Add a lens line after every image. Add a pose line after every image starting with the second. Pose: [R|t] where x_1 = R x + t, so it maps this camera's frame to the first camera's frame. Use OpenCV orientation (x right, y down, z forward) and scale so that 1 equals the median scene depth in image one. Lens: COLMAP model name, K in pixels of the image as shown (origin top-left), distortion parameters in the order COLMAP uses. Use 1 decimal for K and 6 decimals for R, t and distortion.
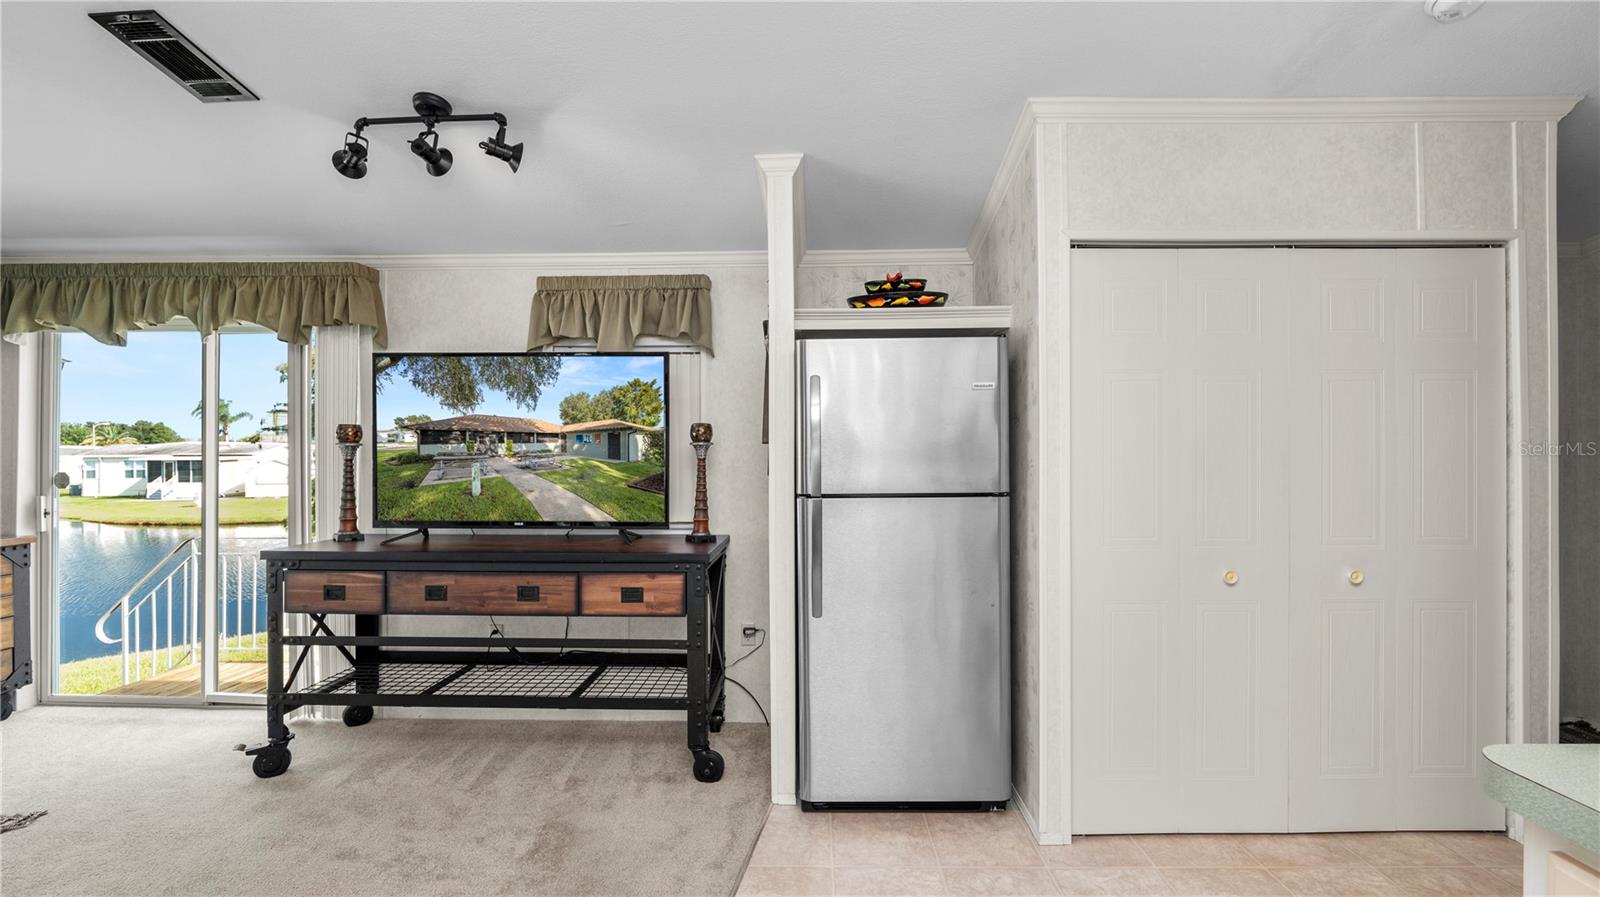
lens RADIAL K [[654.5, 0, 795.1], [0, 654.5, 455.5], [0, 0, 1]] dist [-0.009868, 0.000049]
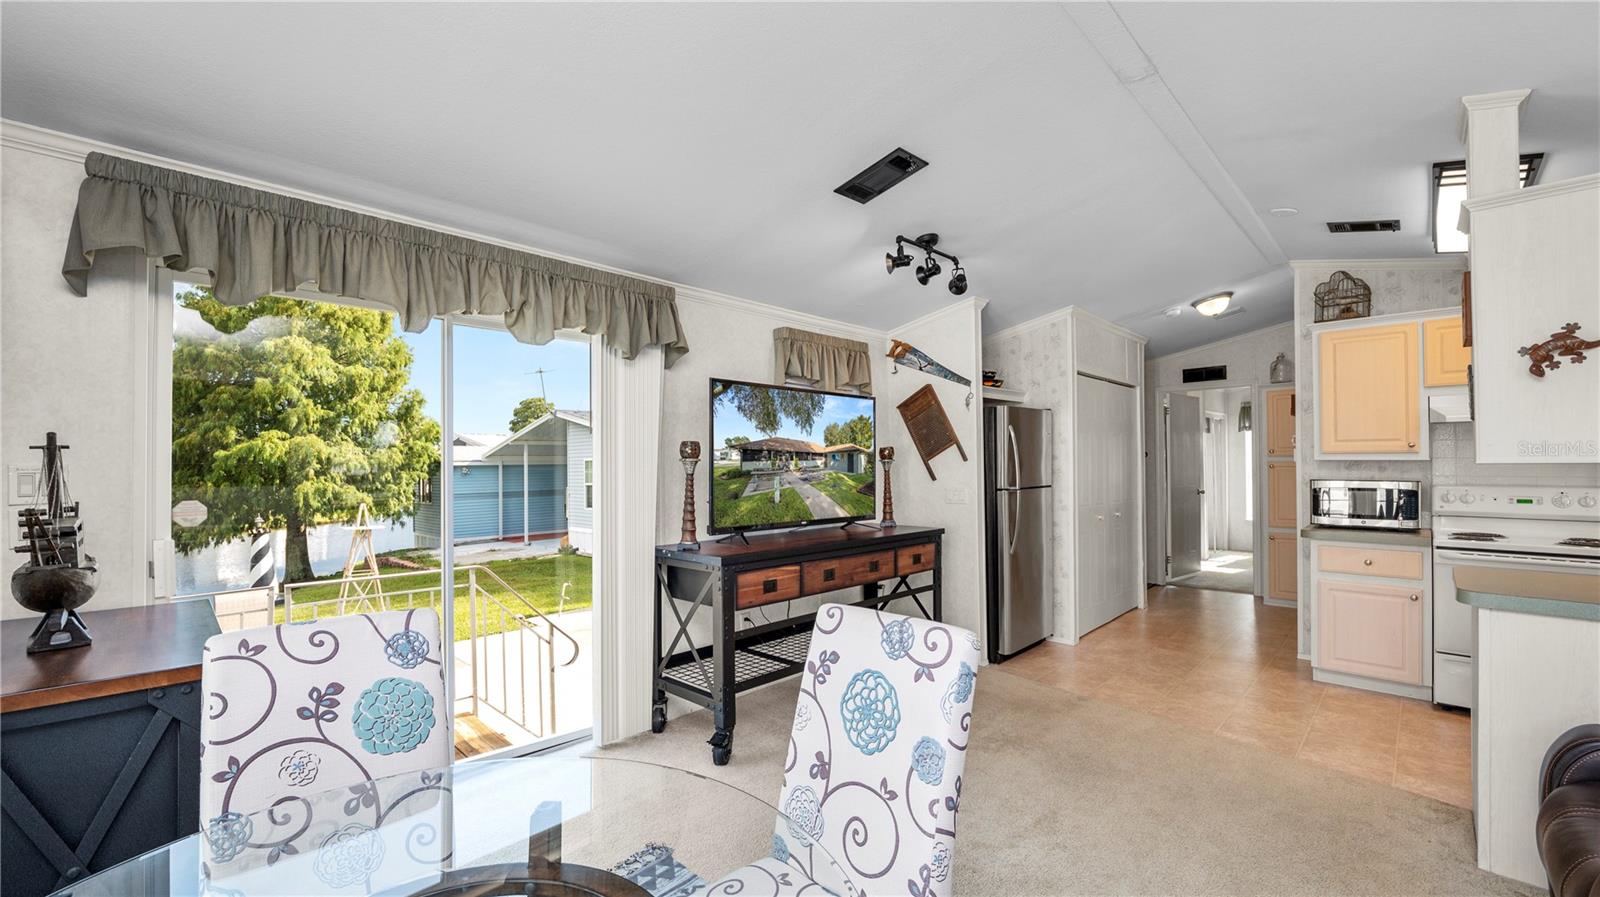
lens RADIAL K [[654.5, 0, 795.1], [0, 654.5, 455.5], [0, 0, 1]] dist [-0.009868, 0.000049]
pose [[0.721294, 0.006881, 0.692595, -1.320555], [0.004485, 0.999883, -0.014605, -0.010095], [-0.692614, 0.013641, 0.721179, 0.084380]]
